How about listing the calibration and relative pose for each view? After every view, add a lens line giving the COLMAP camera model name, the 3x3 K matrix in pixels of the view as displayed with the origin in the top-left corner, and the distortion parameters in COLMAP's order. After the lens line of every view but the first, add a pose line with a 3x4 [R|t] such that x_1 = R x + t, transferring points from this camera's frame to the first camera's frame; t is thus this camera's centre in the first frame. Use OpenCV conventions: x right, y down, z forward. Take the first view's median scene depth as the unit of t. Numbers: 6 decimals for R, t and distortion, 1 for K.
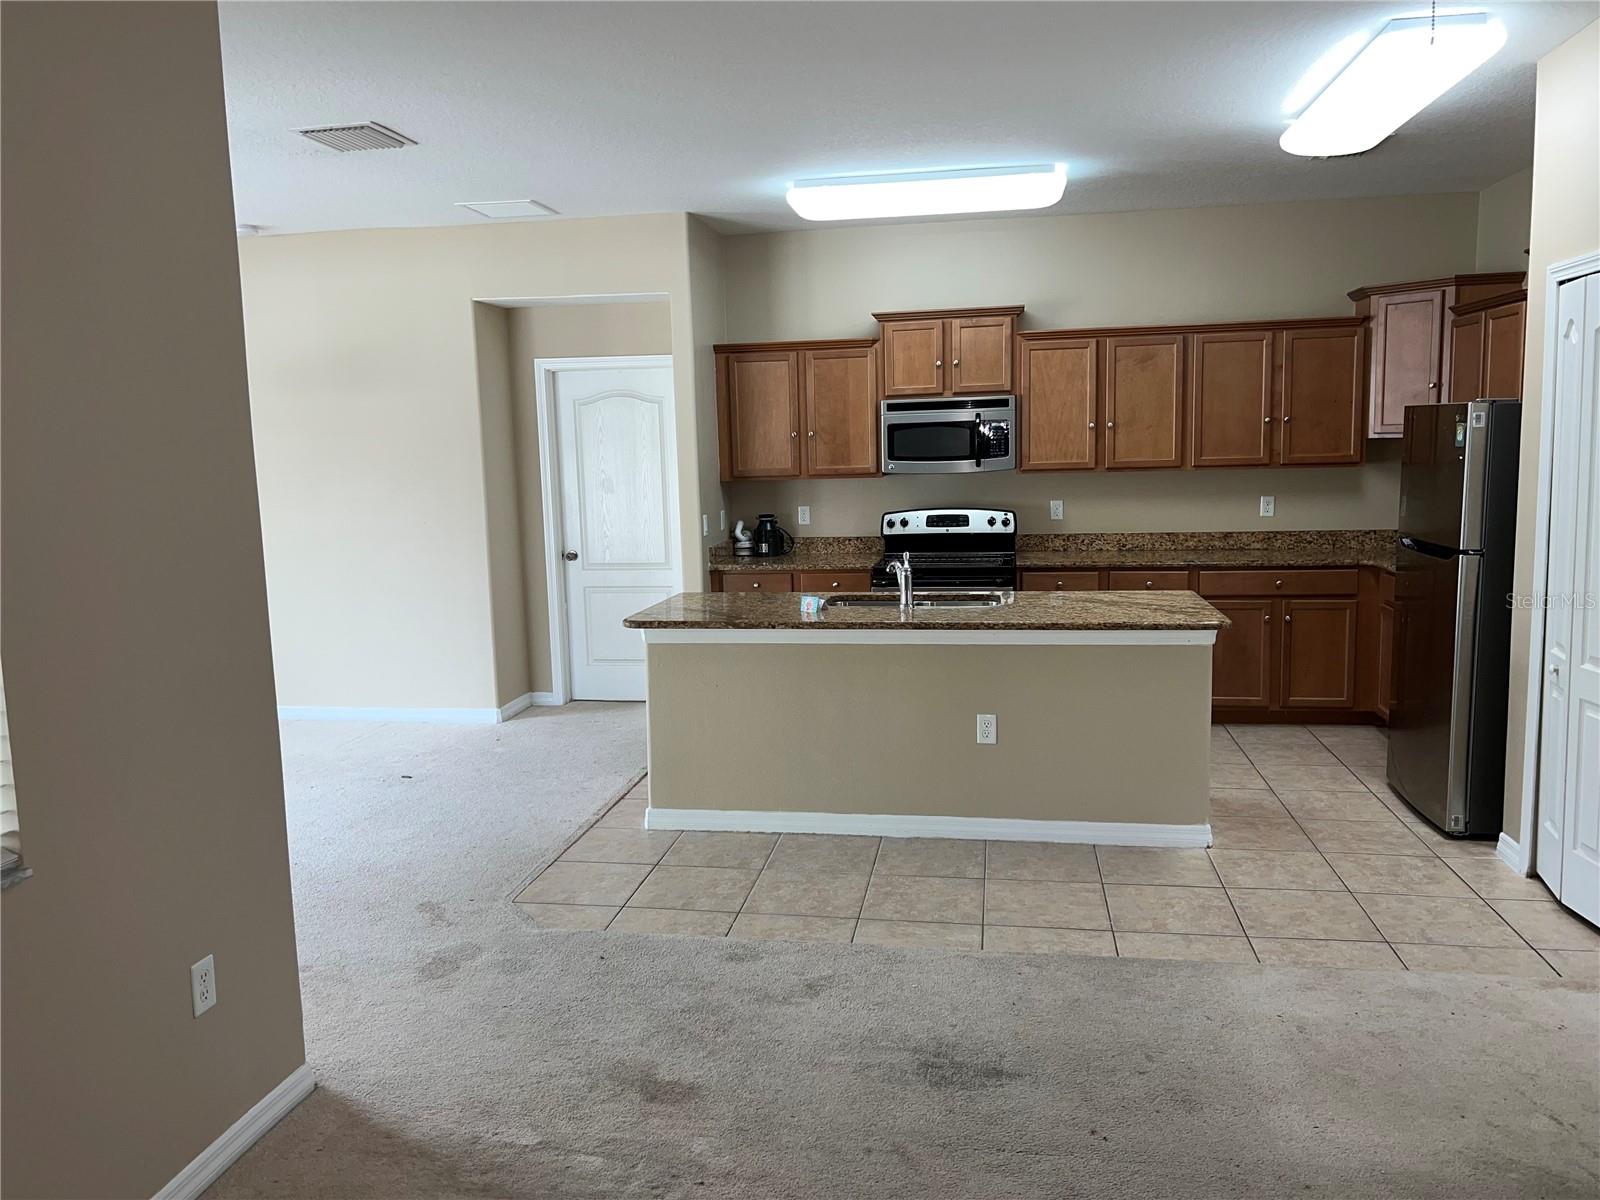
lens RADIAL K [[1197.5, 0, 800.0], [0, 1197.5, 600.0], [0, 0, 1]] dist [0.108408, 0.000585]
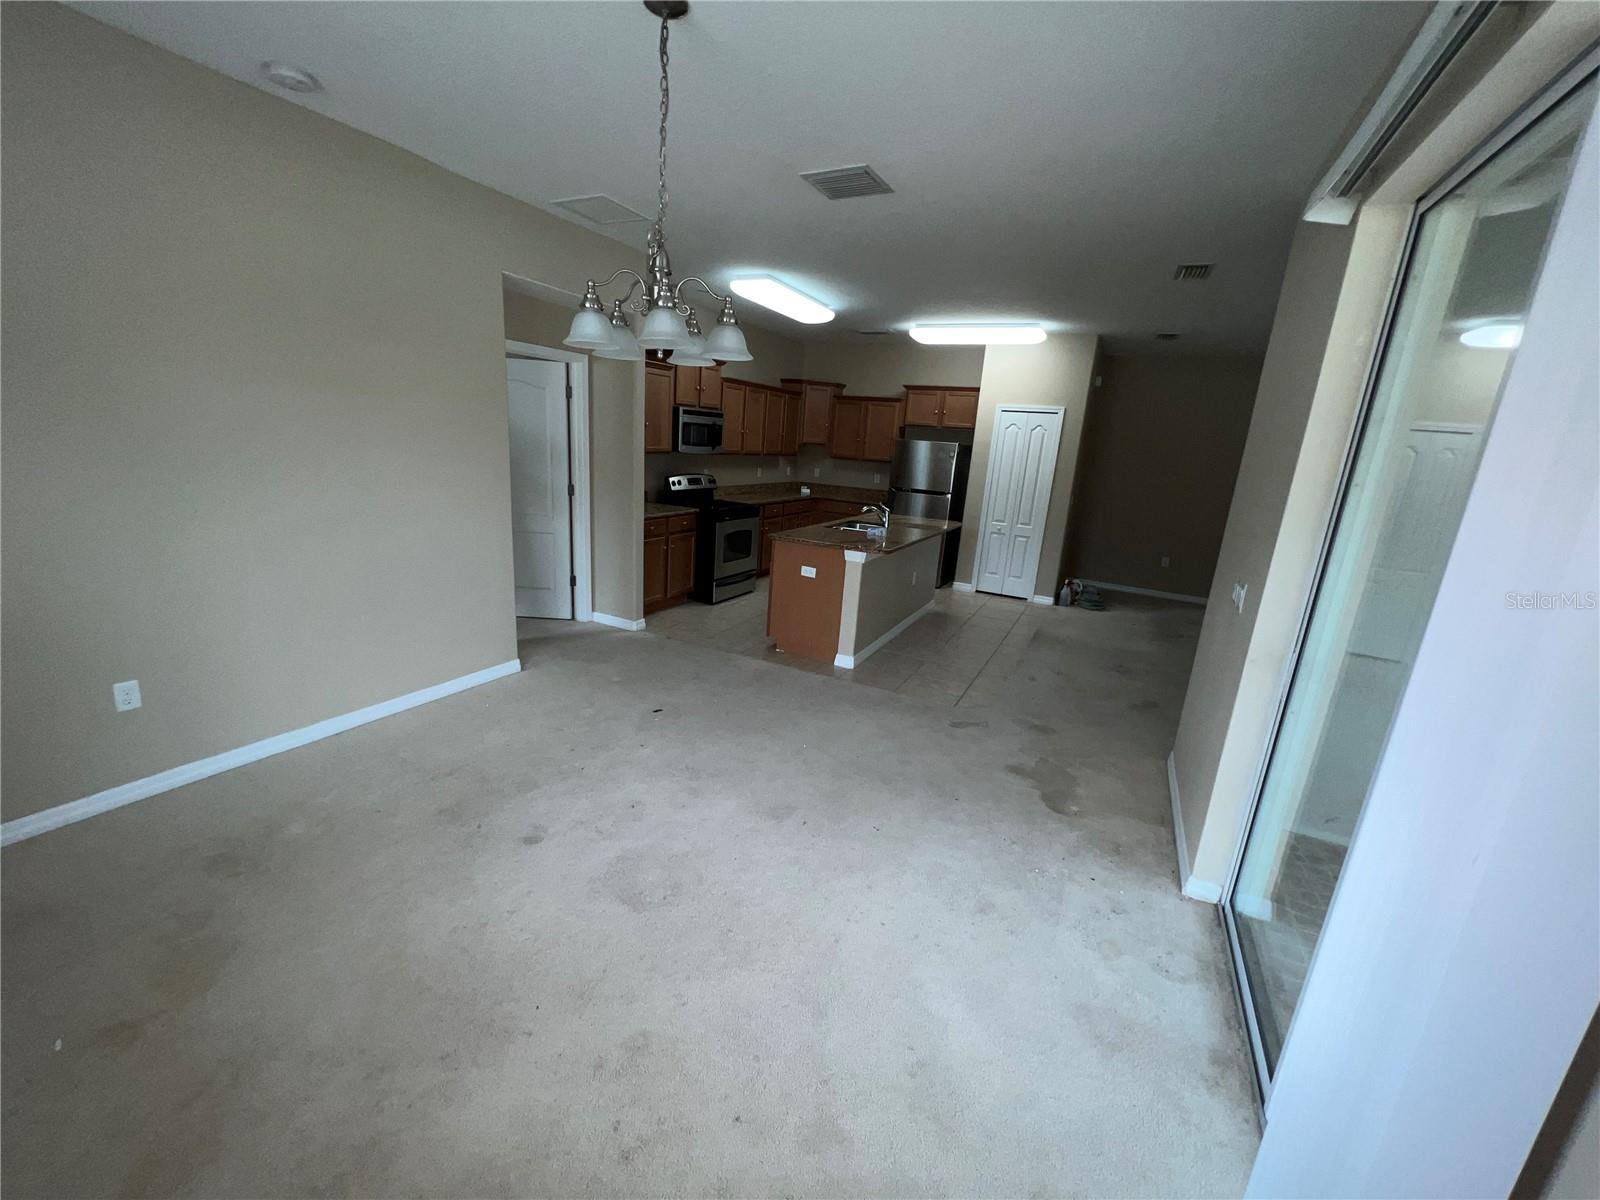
lens RADIAL K [[642.6, 0, 800.0], [0, 642.6, 600.0], [0, 0, 1]] dist [-0.001149, -0.000067]
pose [[0.286810, -0.193410, 0.938260, -0.746054], [0.048611, 0.981084, 0.187378, -0.065340], [-0.956753, -0.008133, 0.290787, 0.594452]]
